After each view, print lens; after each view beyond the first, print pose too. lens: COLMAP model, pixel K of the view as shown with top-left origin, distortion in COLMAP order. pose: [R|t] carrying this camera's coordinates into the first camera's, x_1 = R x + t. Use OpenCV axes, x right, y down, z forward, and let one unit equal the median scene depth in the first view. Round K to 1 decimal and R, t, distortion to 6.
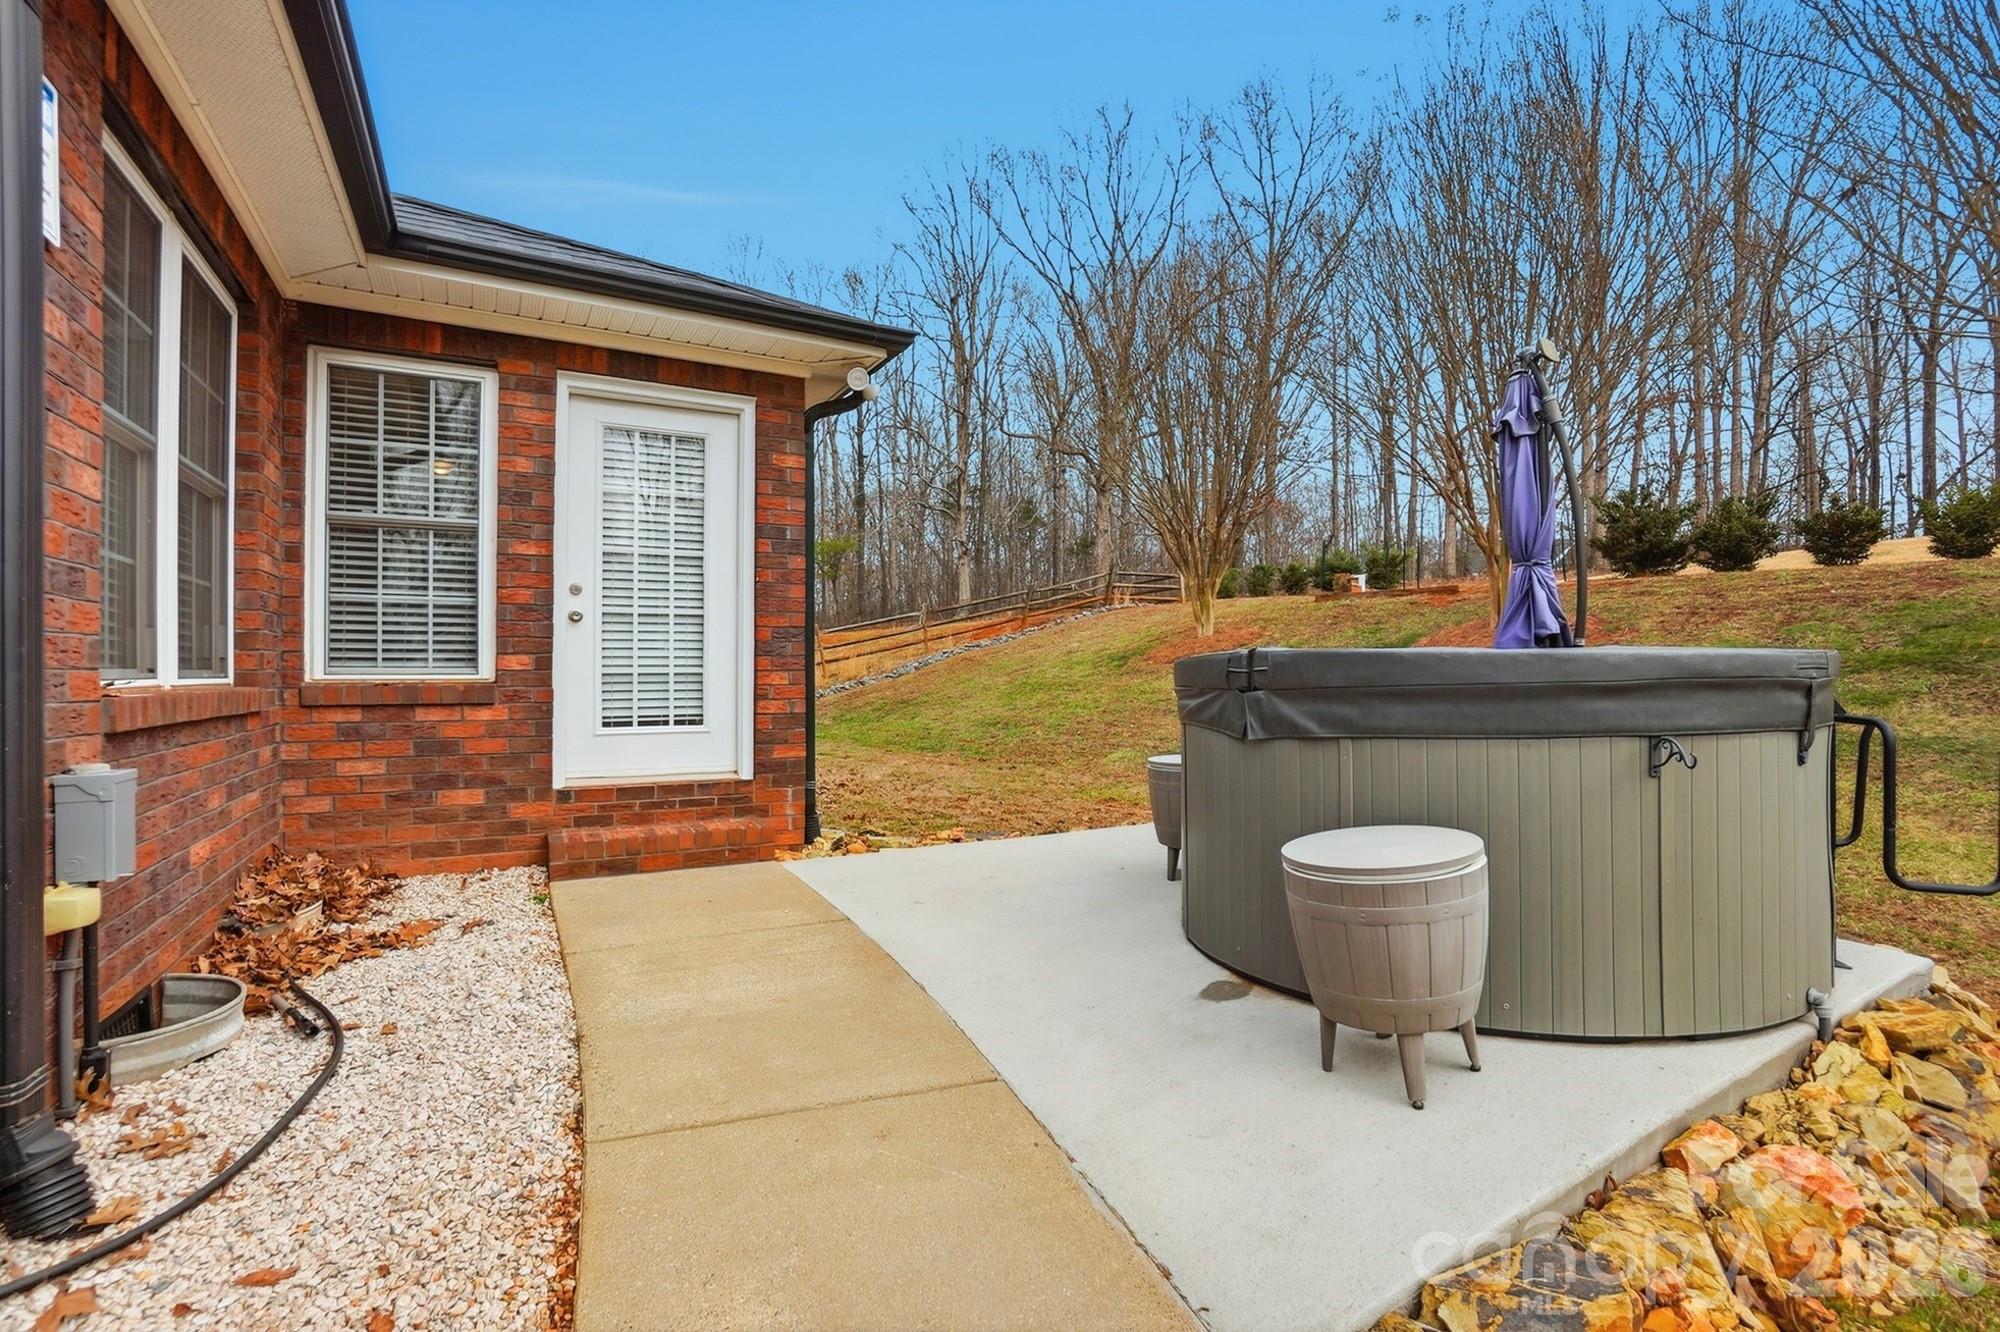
lens RADIAL K [[919.2, 0, 1011.0], [0, 919.2, 656.2], [0, 0, 1]] dist [-0.064257, 0.024125]
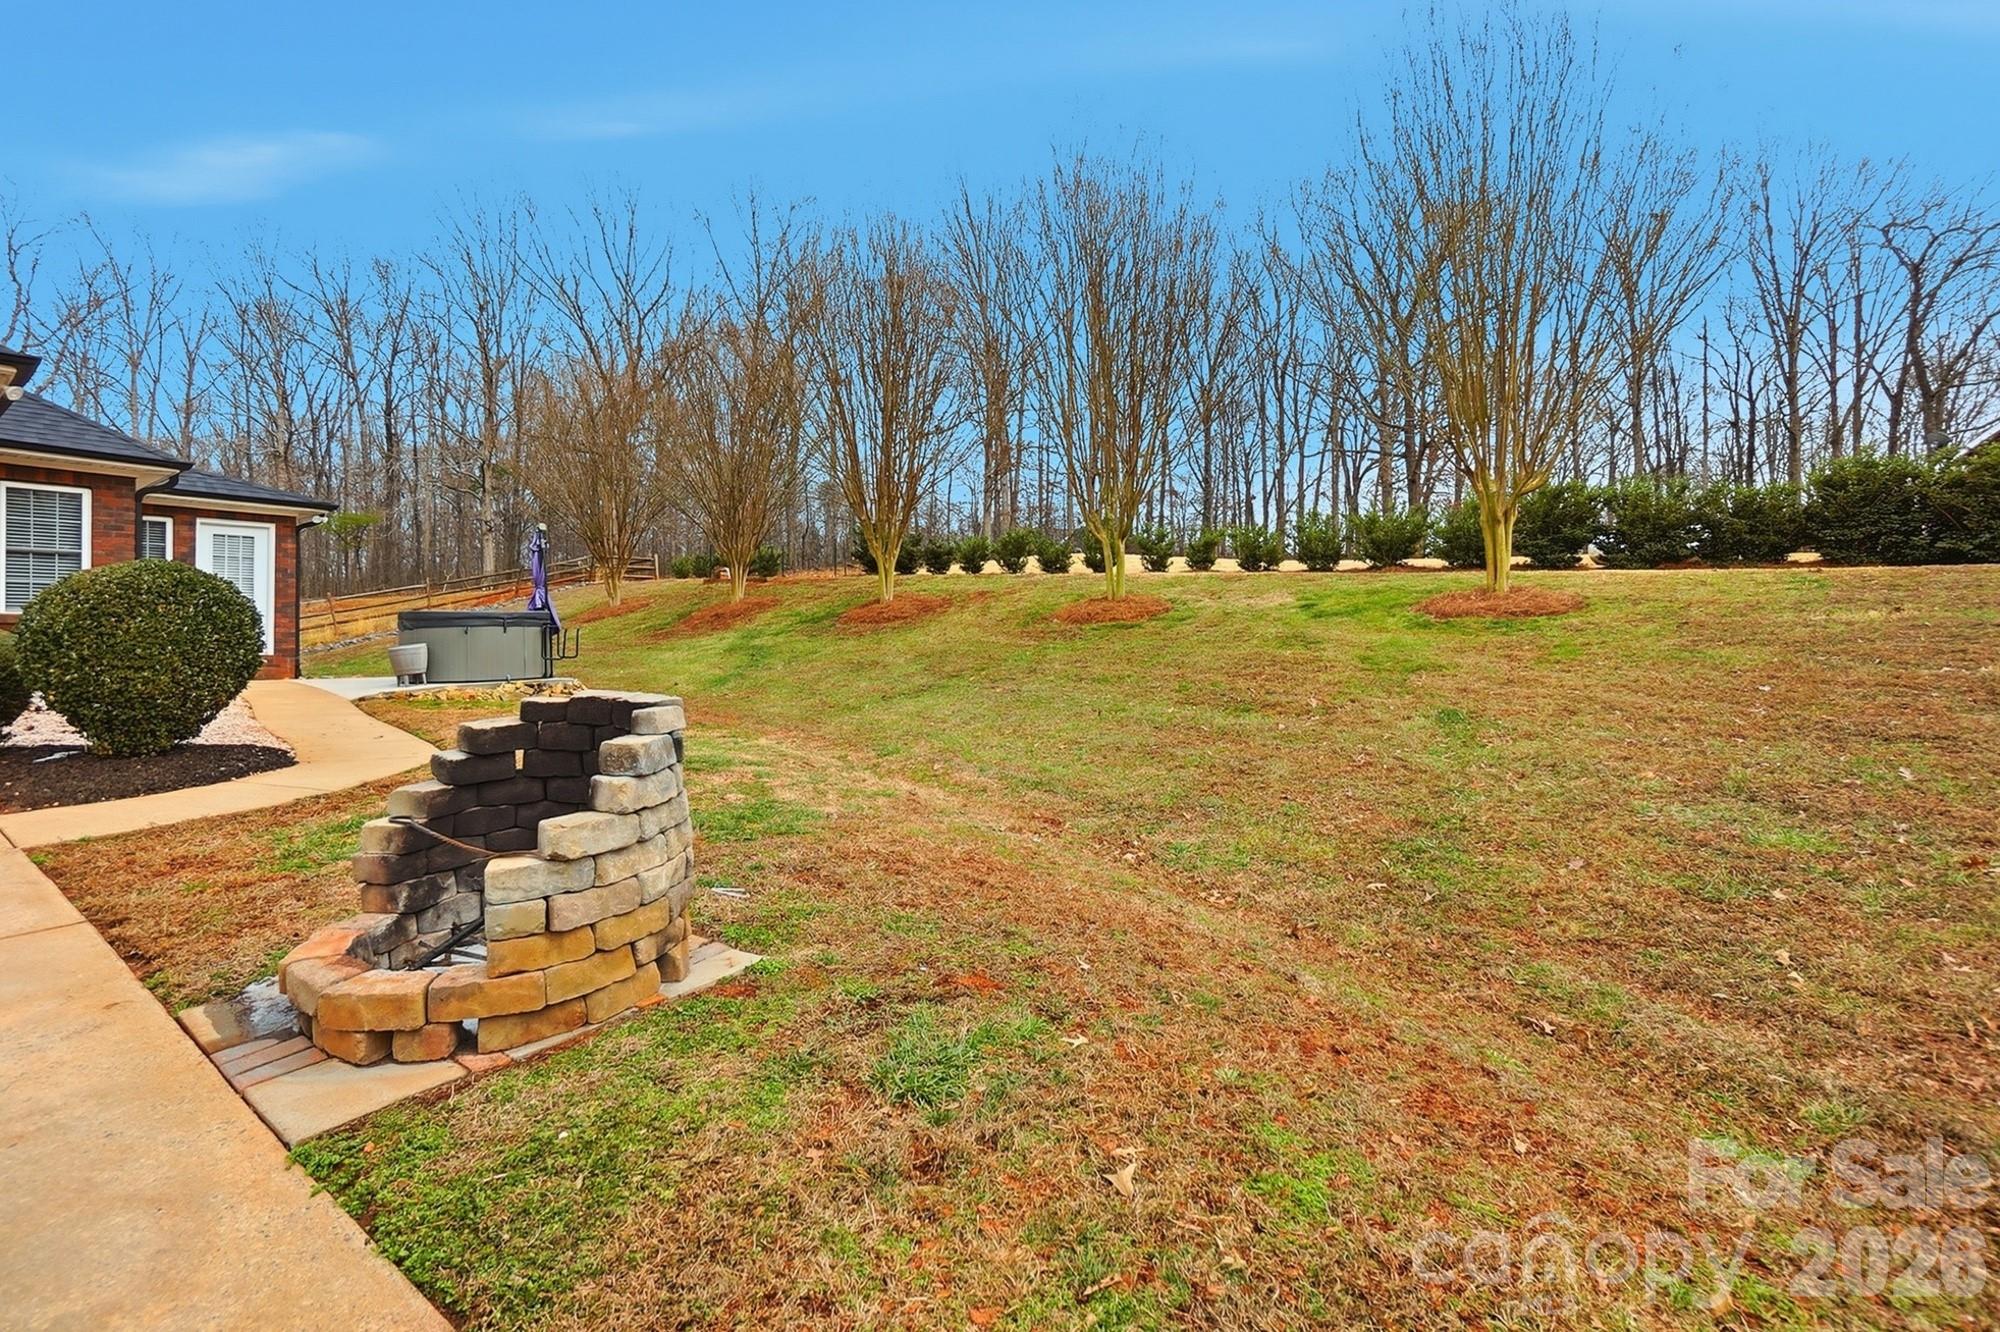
lens RADIAL K [[919.2, 0, 1011.0], [0, 919.2, 656.2], [0, 0, 1]] dist [-0.064257, 0.024125]
pose [[0.908721, 0.005481, 0.417369, 0.651945], [-0.017997, 0.999498, 0.026058, 0.020725], [-0.417017, -0.031191, 0.908363, -2.486272]]
